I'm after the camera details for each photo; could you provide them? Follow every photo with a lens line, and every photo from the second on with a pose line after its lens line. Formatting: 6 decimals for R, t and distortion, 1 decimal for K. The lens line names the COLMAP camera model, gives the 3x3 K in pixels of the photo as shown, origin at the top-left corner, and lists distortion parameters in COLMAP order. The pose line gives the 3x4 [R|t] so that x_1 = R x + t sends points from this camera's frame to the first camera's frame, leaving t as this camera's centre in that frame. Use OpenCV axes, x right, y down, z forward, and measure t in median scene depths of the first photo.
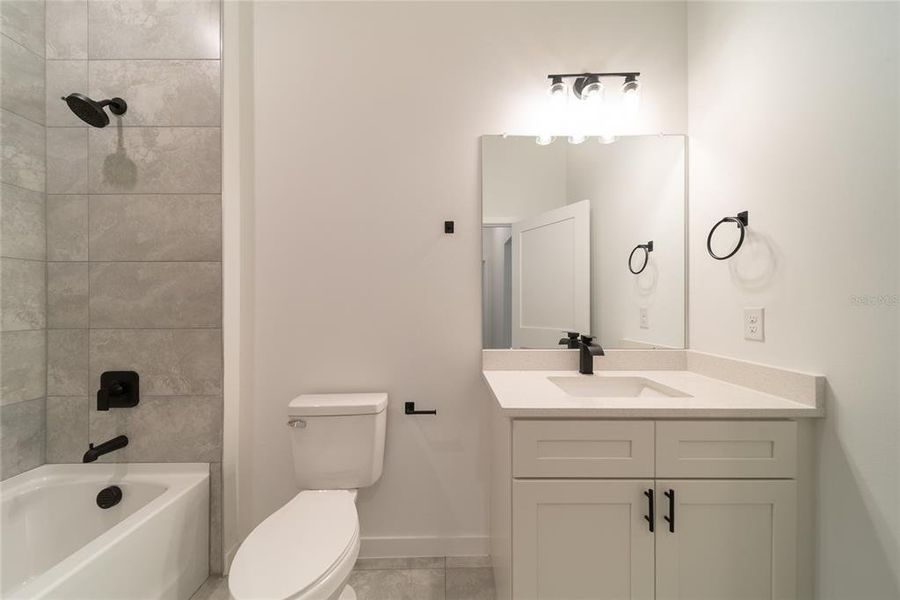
lens RADIAL K [[317.6, 0, 443.6], [0, 317.6, 301.0], [0, 0, 1]] dist [0.000472, -0.000052]
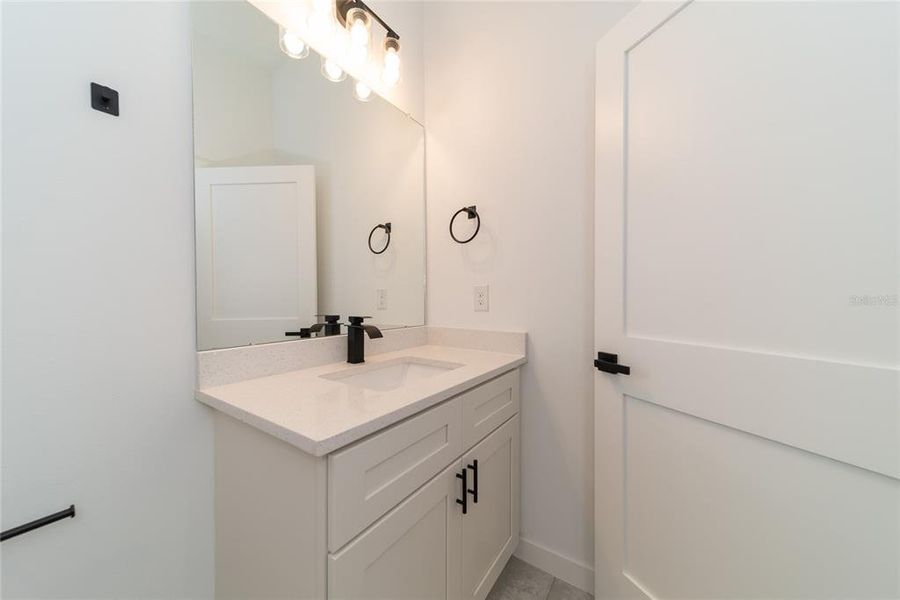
lens RADIAL K [[317.6, 0, 443.6], [0, 317.6, 301.0], [0, 0, 1]] dist [0.000472, -0.000052]
pose [[0.554136, -0.009989, 0.832366, -0.117395], [-0.013074, 0.999700, 0.020701, 0.053404], [-0.832324, -0.022354, 0.553839, 0.390465]]
